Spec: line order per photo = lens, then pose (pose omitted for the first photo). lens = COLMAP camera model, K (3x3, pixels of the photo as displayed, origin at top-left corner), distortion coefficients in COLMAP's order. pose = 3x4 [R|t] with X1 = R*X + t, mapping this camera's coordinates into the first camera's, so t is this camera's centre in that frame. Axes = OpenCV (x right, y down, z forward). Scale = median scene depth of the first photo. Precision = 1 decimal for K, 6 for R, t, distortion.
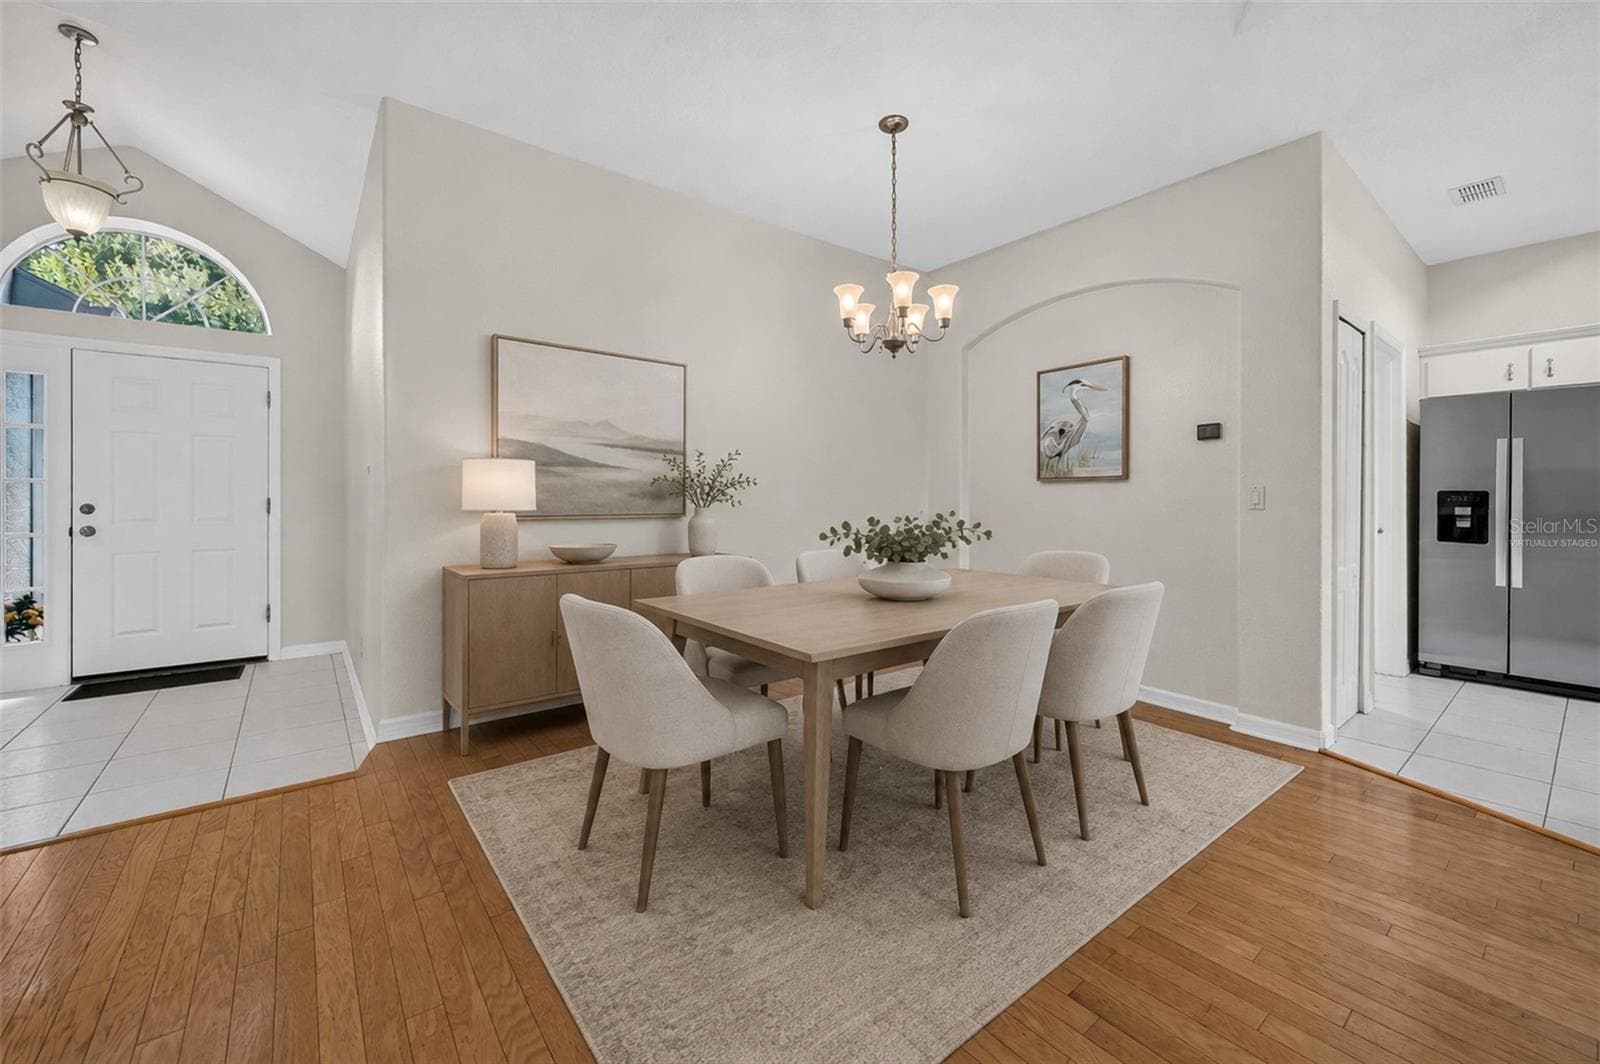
lens RADIAL K [[642.0, 0, 814.5], [0, 642.0, 505.0], [0, 0, 1]] dist [-0.003345, -0.000833]
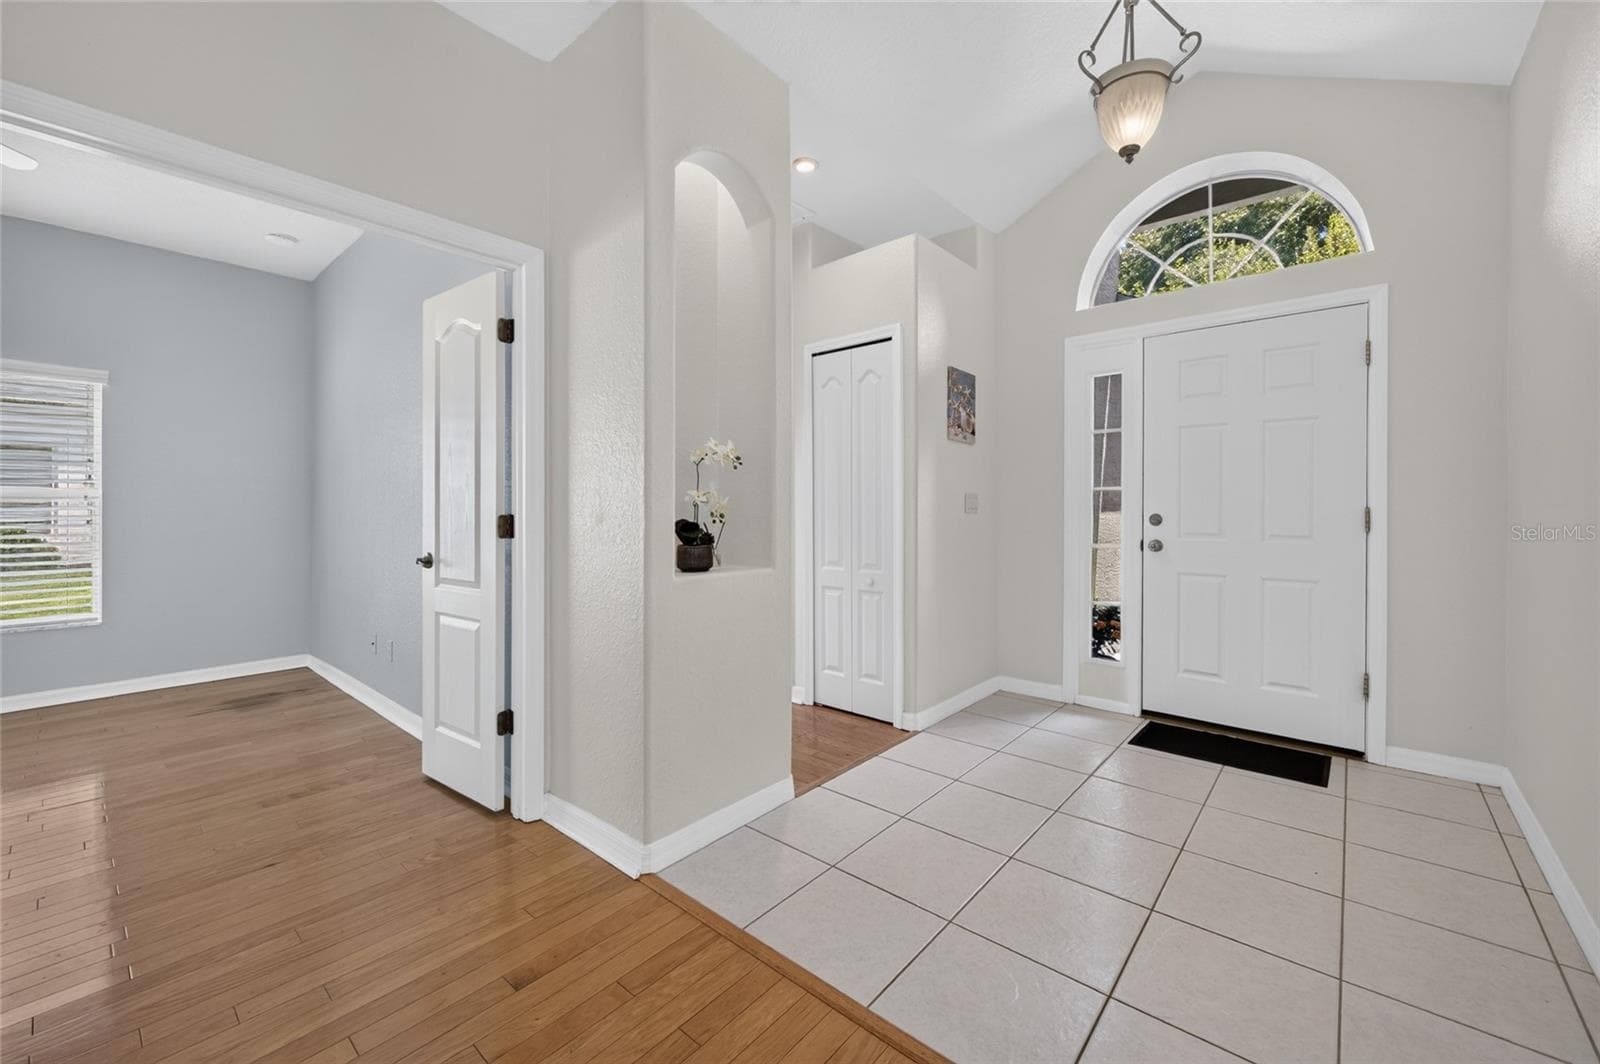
lens RADIAL K [[642.0, 0, 815.0], [0, 642.0, 503.0], [0, 0, 1]] dist [-0.003345, -0.000833]
pose [[0.194604, -0.004390, -0.980872, -0.395958], [-0.008108, 0.999949, -0.006084, -0.007575], [0.980848, 0.009137, 0.194559, 0.396216]]
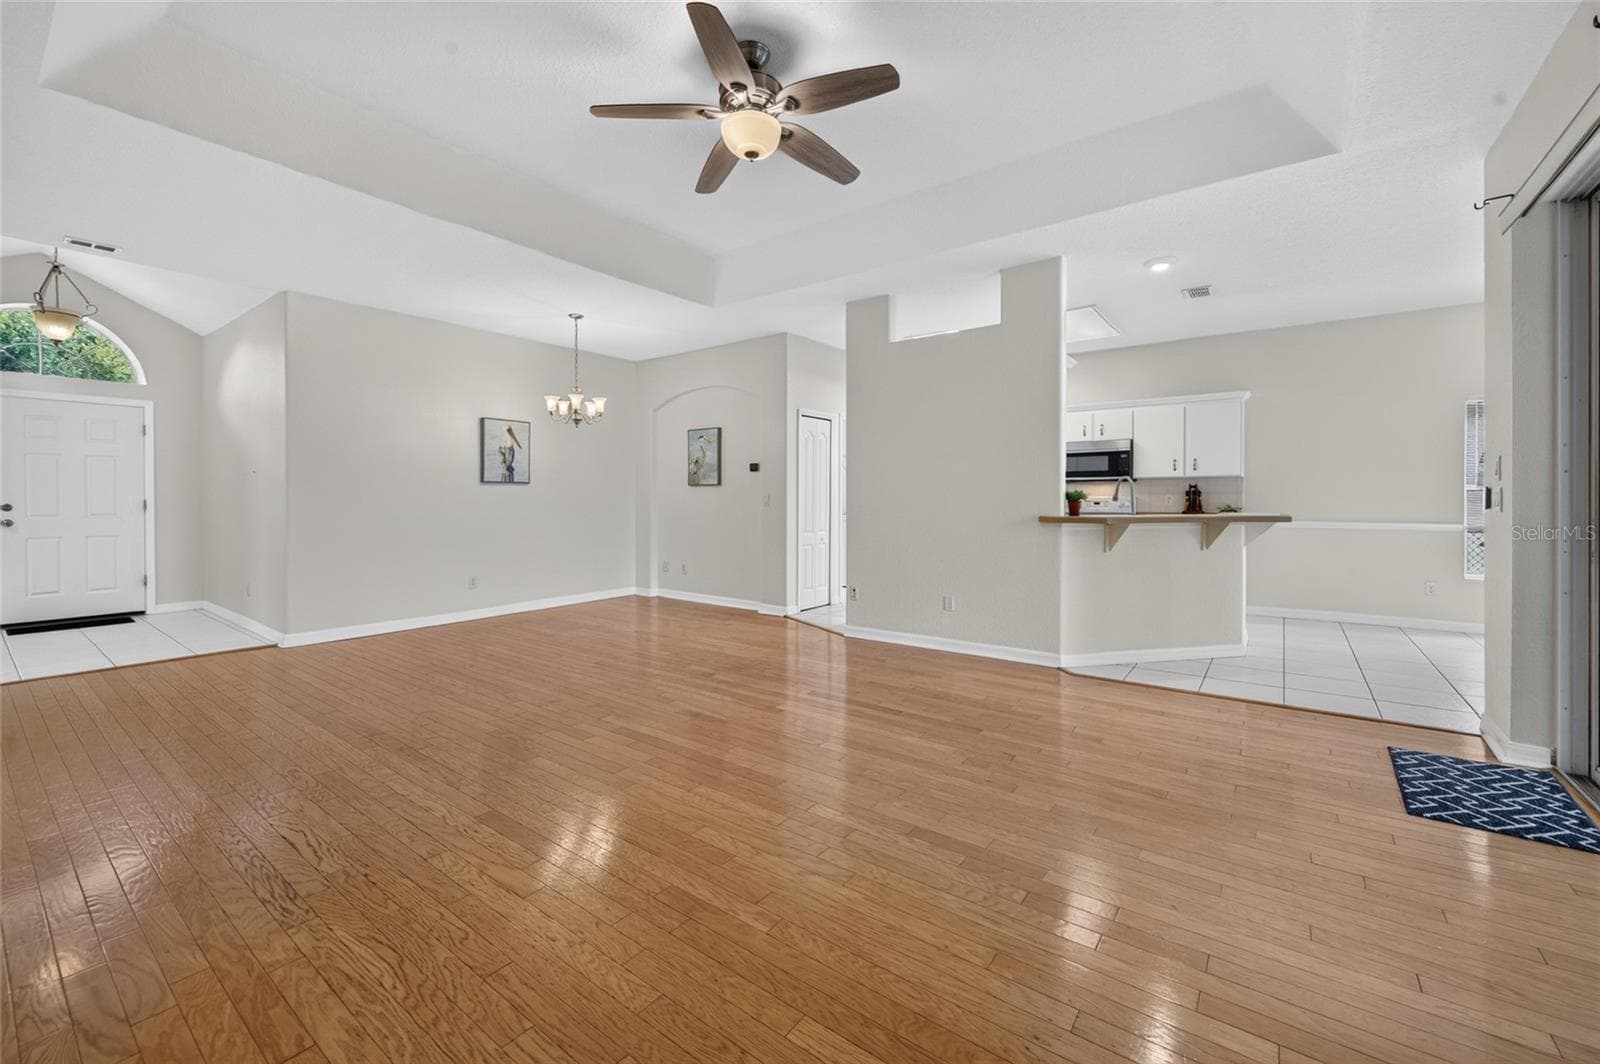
lens RADIAL K [[642.0, 0, 830.8], [0, 642.0, 512.9], [0, 0, 1]] dist [-0.003345, -0.000833]
pose [[0.959797, -0.012001, 0.280437, 0.246353], [0.008244, 0.999860, 0.014574, 0.012758], [-0.280573, -0.011677, 0.959762, -0.927561]]
